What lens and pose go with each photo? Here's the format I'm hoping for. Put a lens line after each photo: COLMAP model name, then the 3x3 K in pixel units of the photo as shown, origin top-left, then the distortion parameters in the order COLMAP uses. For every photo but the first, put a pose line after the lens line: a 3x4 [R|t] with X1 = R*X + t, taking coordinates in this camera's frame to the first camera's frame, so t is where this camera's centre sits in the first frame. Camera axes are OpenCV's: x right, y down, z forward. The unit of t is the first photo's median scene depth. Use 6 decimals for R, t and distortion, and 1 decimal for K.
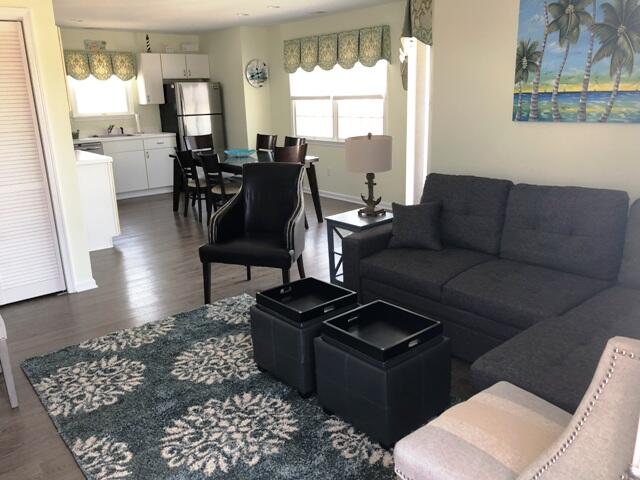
lens RADIAL K [[518.3, 0, 316.1], [0, 518.3, 235.6], [0, 0, 1]] dist [0.010577, -0.020691]
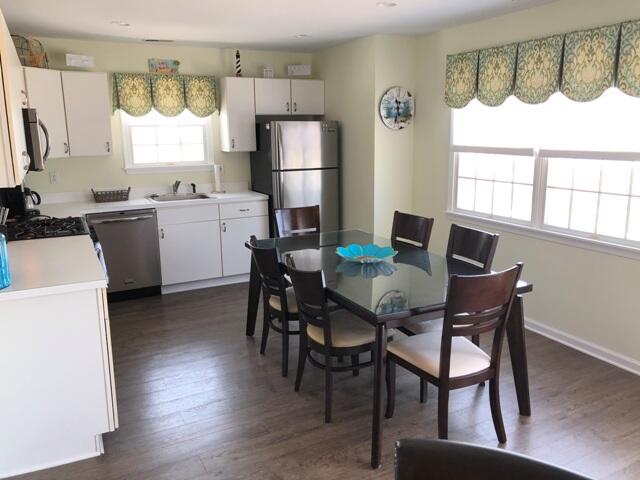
lens RADIAL K [[518.3, 0, 322.0], [0, 518.3, 237.9], [0, 0, 1]] dist [0.010577, -0.020691]
pose [[0.977811, 0.058467, -0.201163, -0.067004], [-0.069965, 0.996269, -0.050524, -0.117083], [0.197458, 0.063478, 0.978254, 0.373657]]
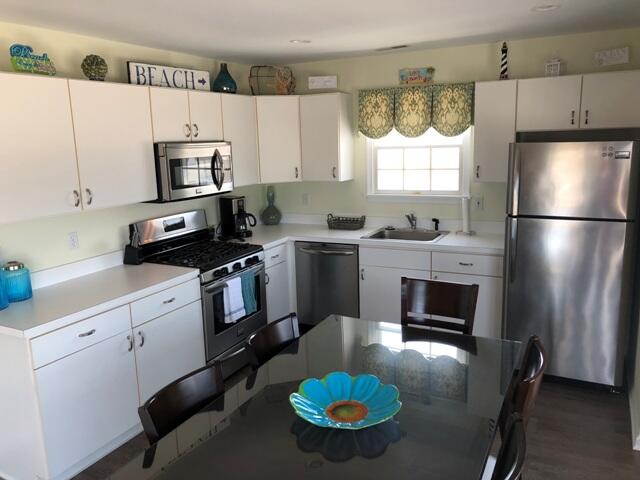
lens RADIAL K [[518.3, 0, 316.6], [0, 518.3, 243.1], [0, 0, 1]] dist [0.010577, -0.020691]
pose [[0.396367, 0.192463, -0.897692, 0.077323], [-0.226337, 0.968086, 0.107618, -0.219578], [0.889755, 0.160525, 0.427279, 0.669844]]
